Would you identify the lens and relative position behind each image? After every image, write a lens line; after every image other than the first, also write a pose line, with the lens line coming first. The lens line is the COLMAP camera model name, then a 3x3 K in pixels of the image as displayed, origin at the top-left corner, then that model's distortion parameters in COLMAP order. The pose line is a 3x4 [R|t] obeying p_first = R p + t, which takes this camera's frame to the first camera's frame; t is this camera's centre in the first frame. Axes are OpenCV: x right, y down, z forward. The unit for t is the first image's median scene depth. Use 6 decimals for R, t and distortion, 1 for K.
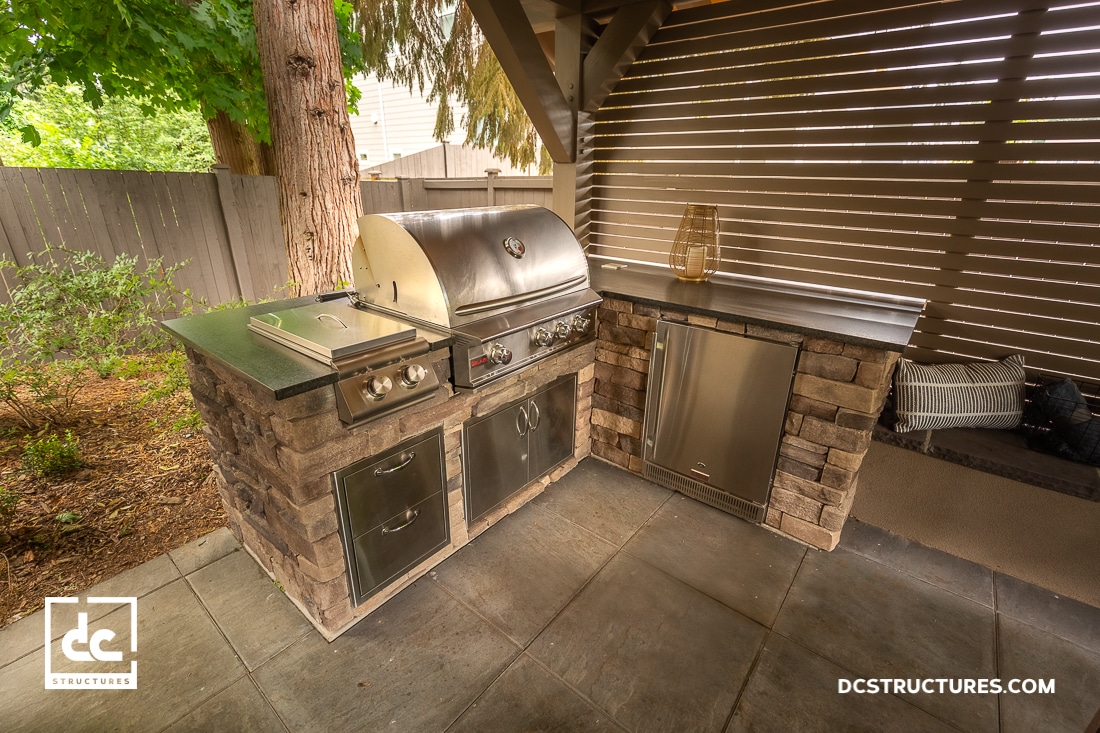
lens RADIAL K [[491.5, 0, 550.0], [0, 491.5, 366.5], [0, 0, 1]] dist [0.005054, -0.000873]
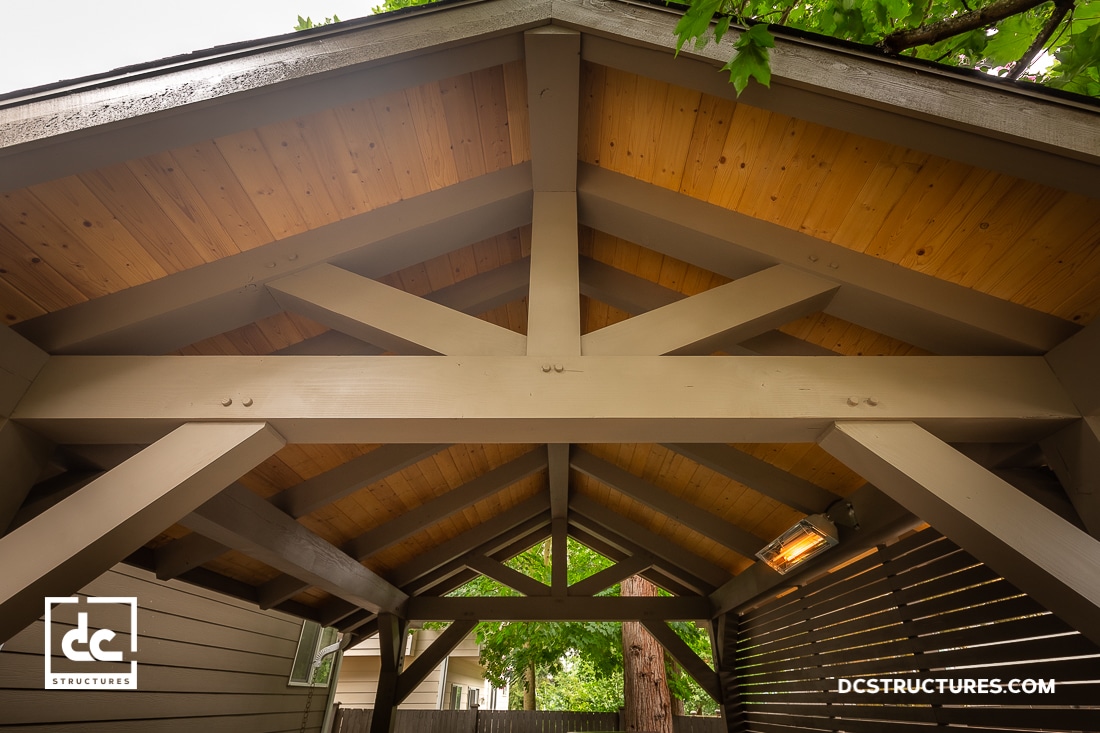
lens RADIAL K [[507.7, 0, 565.0], [0, 507.7, 363.5], [0, 0, 1]] dist [0.002481, -0.000170]
pose [[0.638441, -0.440977, -0.630819, 1.272755], [-0.270931, 0.638377, -0.720466, 0.220770], [0.720409, 0.630884, 0.288091, -0.577776]]
